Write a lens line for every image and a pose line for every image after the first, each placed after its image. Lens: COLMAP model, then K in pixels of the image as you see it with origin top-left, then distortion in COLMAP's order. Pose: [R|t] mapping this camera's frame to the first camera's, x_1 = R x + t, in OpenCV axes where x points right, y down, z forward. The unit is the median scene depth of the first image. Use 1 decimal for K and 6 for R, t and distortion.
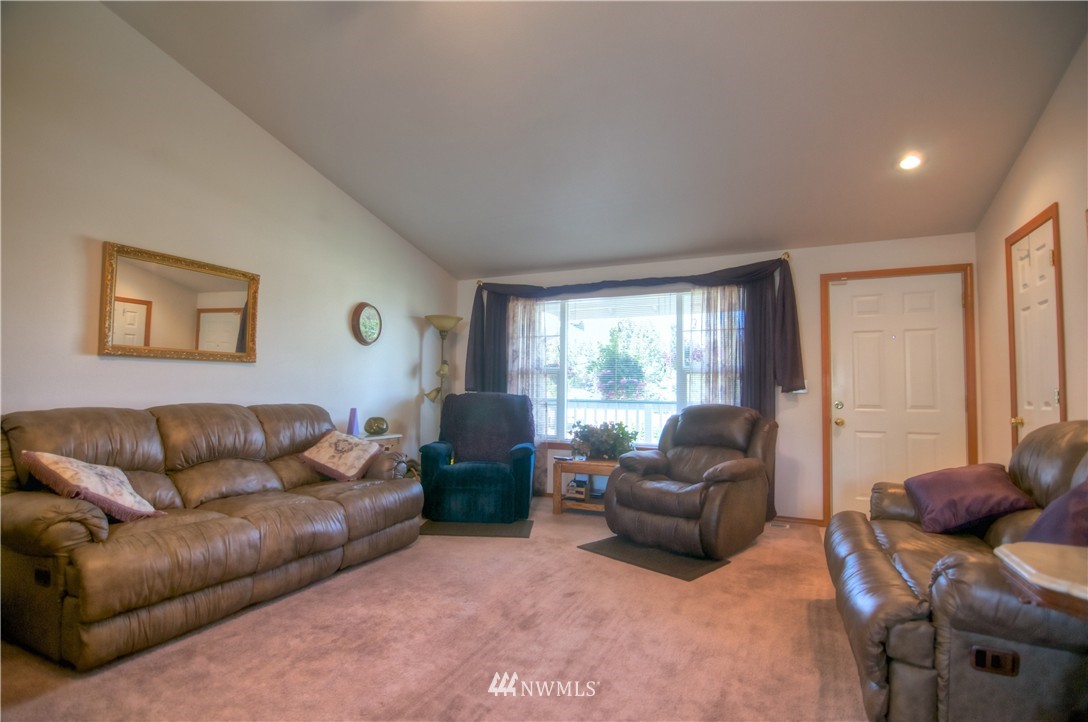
lens RADIAL K [[527.6, 0, 538.9], [0, 527.6, 359.5], [0, 0, 1]] dist [-0.016142, -0.001614]
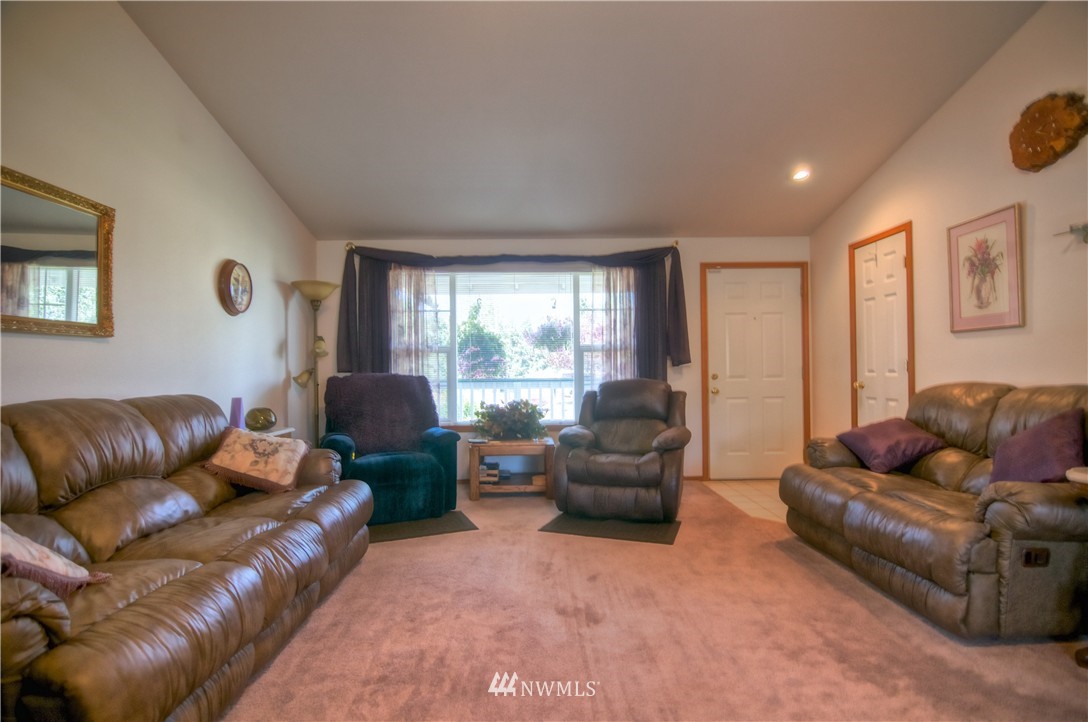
lens RADIAL K [[527.6, 0, 544.2], [0, 527.6, 360.6], [0, 0, 1]] dist [-0.016142, -0.001614]
pose [[0.897849, -0.013550, 0.440094, -0.359590], [-0.004953, 0.999152, 0.040868, 0.006600], [-0.440275, -0.038873, 0.897021, 0.152426]]
